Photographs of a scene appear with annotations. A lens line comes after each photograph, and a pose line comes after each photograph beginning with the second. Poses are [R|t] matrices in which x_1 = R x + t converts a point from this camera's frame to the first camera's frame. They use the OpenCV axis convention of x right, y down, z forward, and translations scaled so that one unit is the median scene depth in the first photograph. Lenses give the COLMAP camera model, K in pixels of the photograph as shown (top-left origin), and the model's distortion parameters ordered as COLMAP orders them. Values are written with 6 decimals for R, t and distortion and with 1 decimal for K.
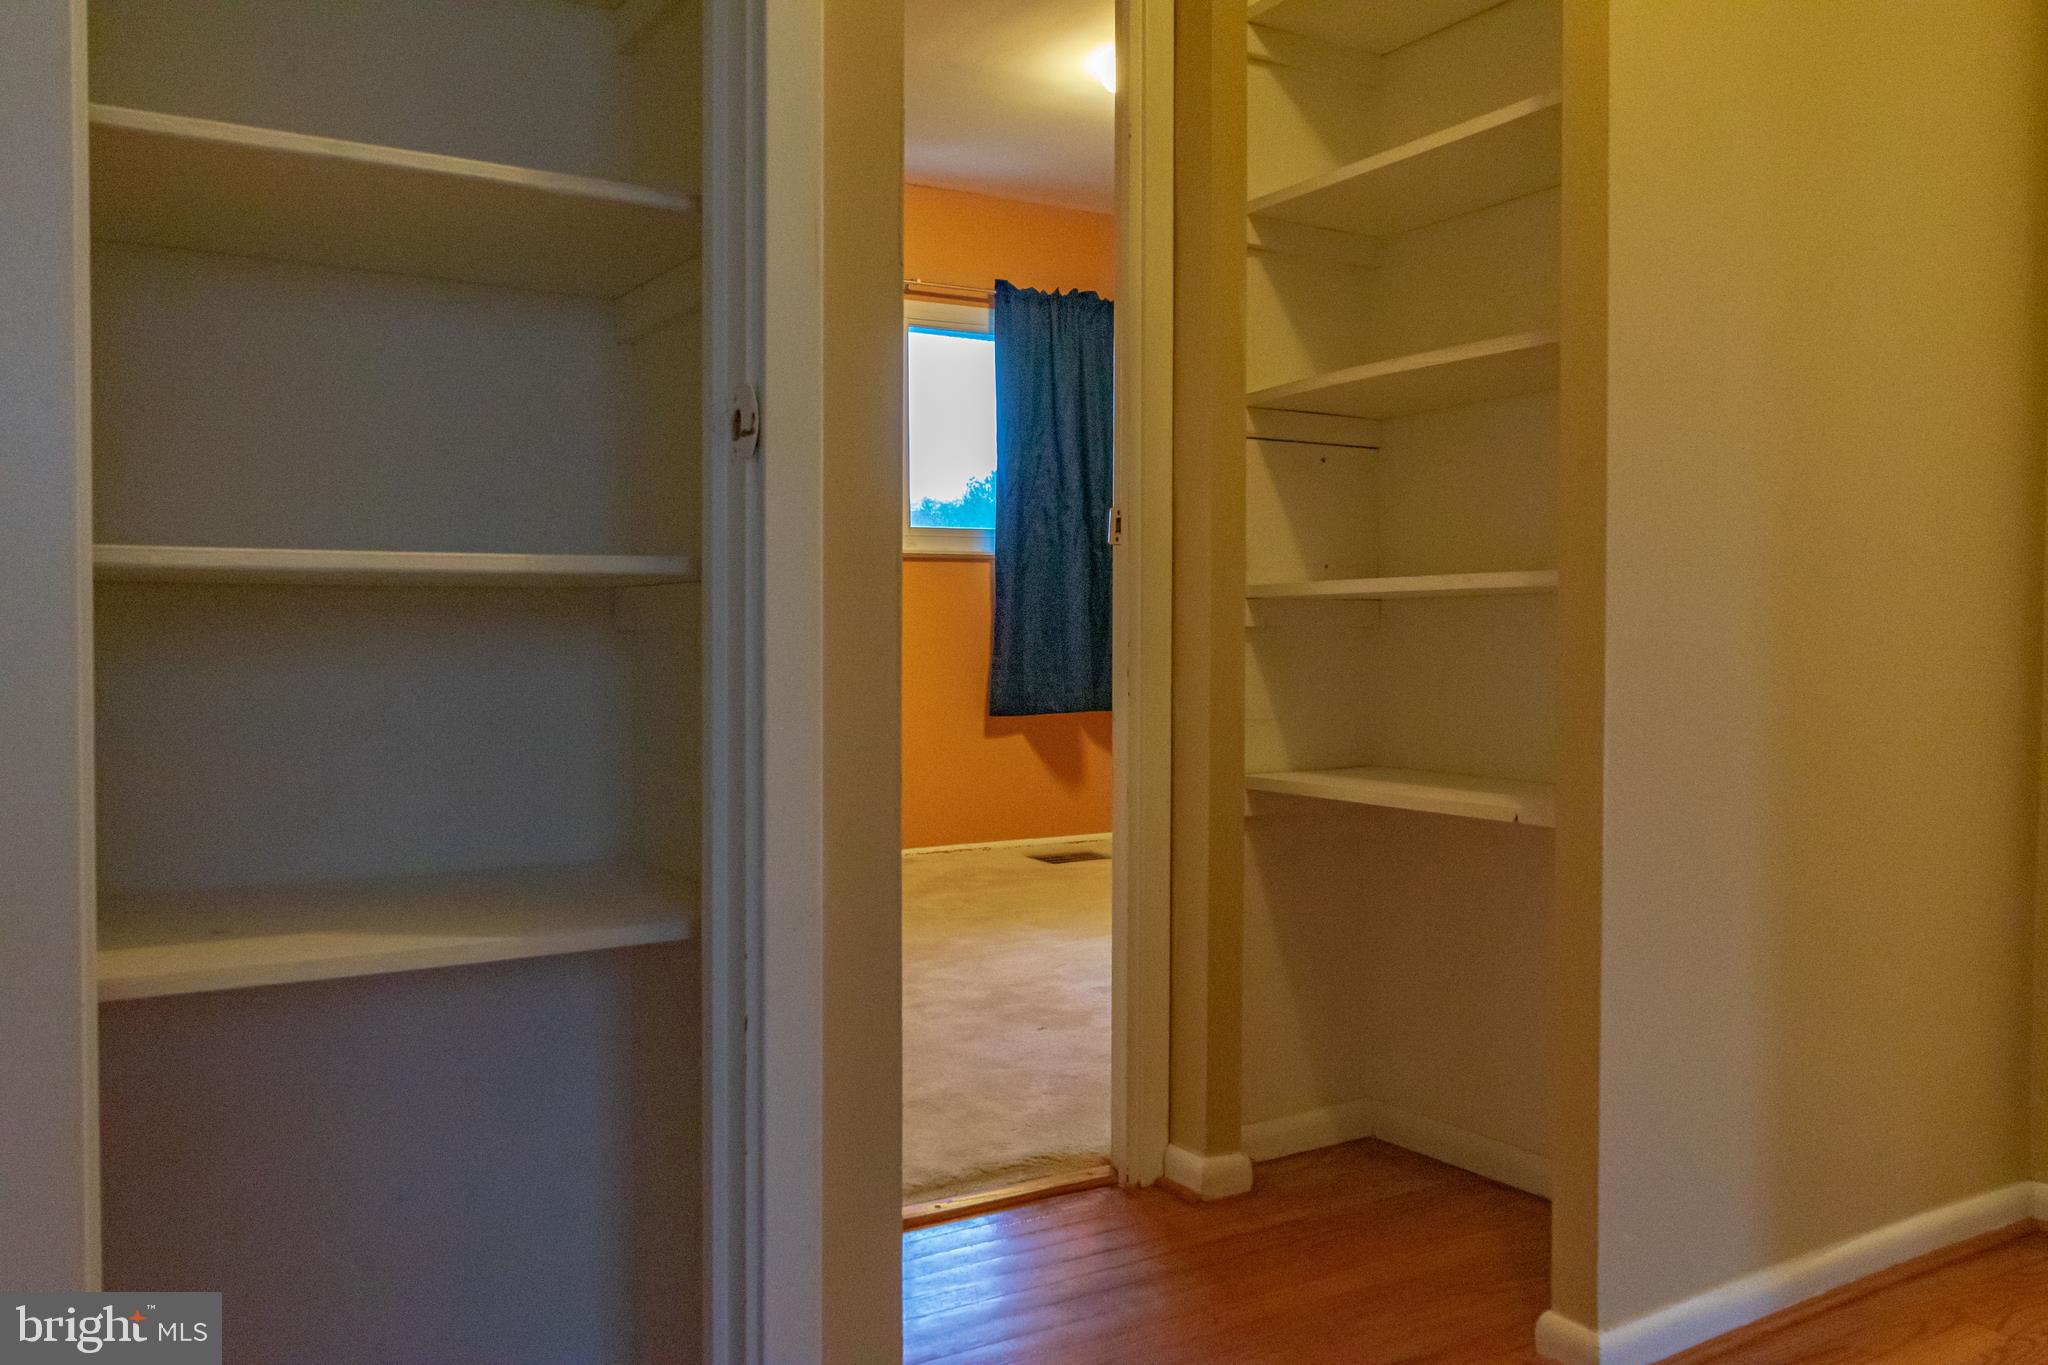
lens RADIAL K [[1641.1, 0, 1029.4], [0, 1641.1, 673.8], [0, 0, 1]] dist [-0.004556, 0.001383]
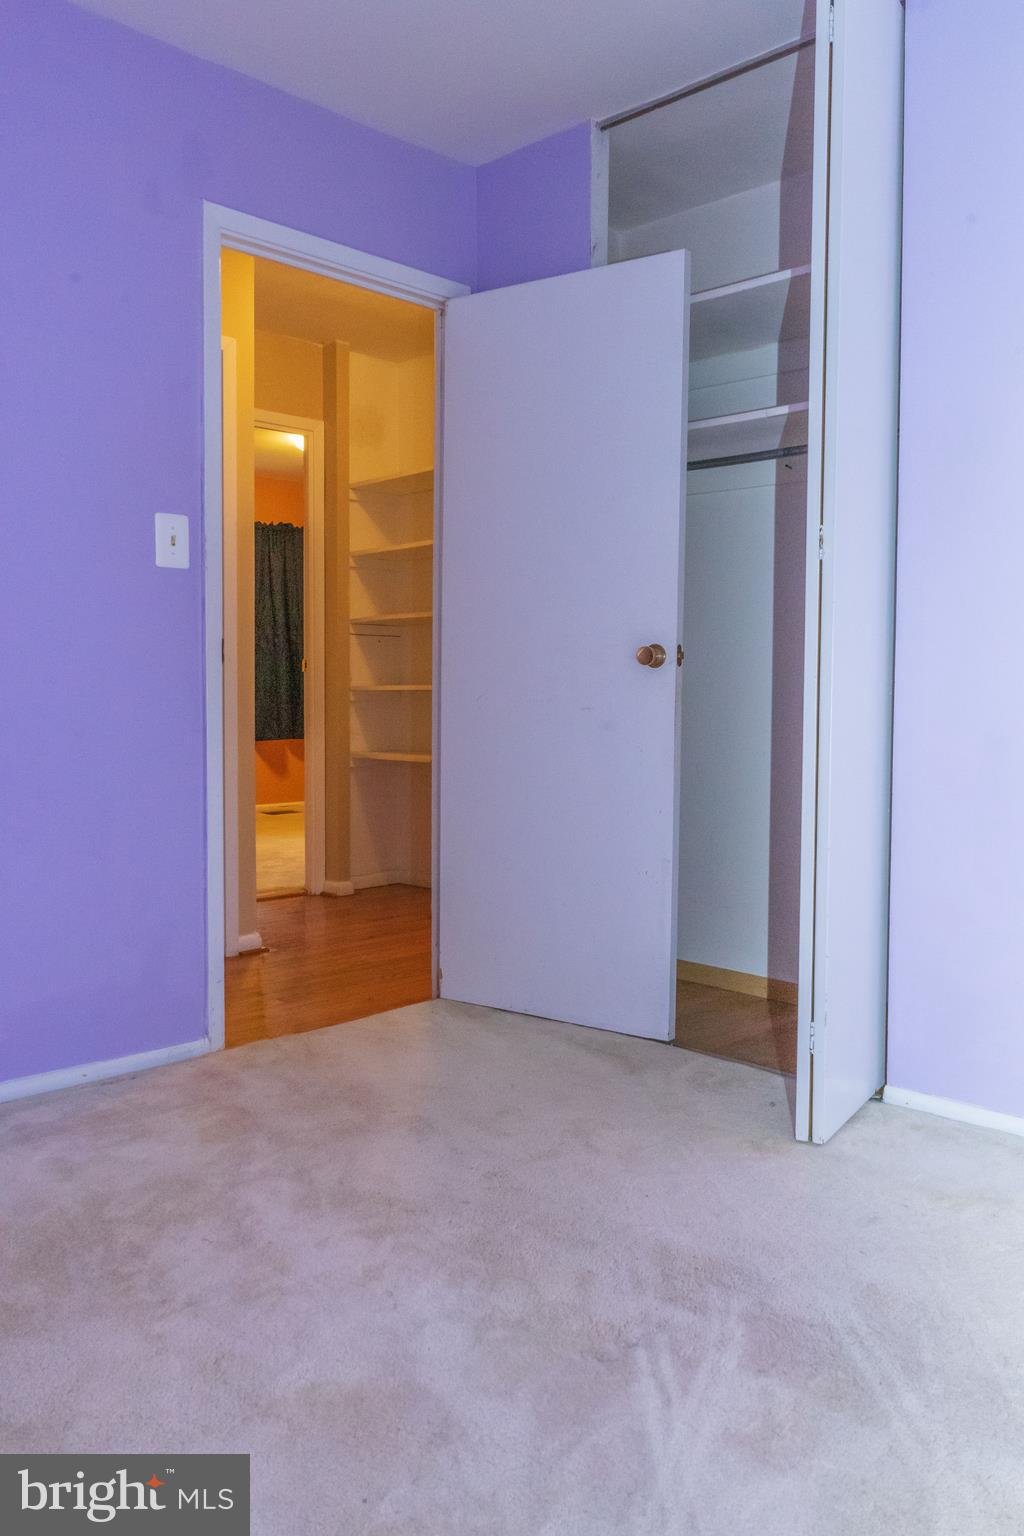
lens RADIAL K [[1230.9, 0, 509.2], [0, 1230.9, 777.2], [0, 0, 1]] dist [-0.004556, 0.001383]
pose [[0.976133, -0.011464, 0.216872, -0.028372], [0.001916, 0.999022, 0.044184, 0.004012], [-0.217166, -0.042714, 0.975200, -0.502418]]
